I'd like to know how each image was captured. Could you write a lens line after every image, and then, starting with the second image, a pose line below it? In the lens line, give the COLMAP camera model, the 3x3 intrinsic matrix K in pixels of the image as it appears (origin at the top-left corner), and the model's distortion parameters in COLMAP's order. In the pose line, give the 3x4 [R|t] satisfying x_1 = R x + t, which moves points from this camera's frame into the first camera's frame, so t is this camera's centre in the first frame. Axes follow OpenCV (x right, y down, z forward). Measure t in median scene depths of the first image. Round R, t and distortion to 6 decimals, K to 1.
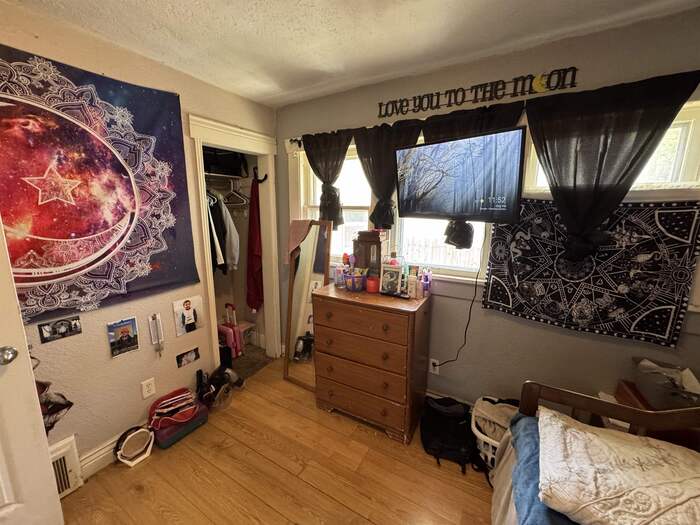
lens RADIAL K [[277.8, 0, 350.0], [0, 277.8, 262.5], [0, 0, 1]] dist [-0.000694, -0.000357]
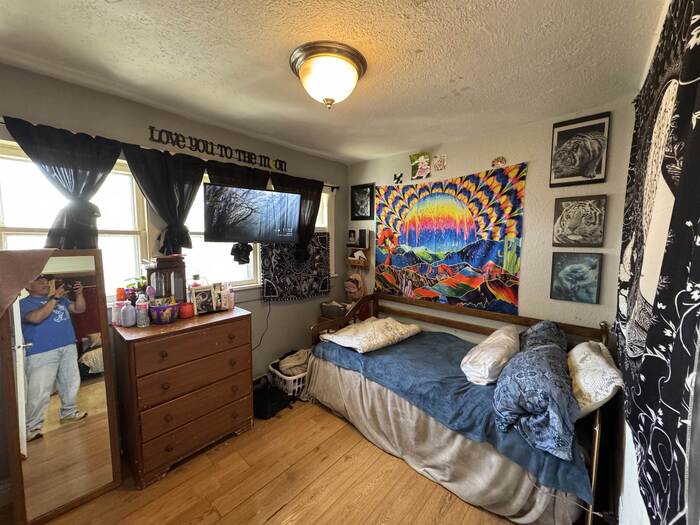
lens RADIAL K [[277.8, 0, 350.0], [0, 277.8, 262.5], [0, 0, 1]] dist [-0.000694, -0.000357]
pose [[0.203774, -0.092582, 0.974630, -0.841339], [0.175209, 0.982895, 0.056734, -0.045045], [-0.963212, 0.159203, 0.216510, 0.222049]]
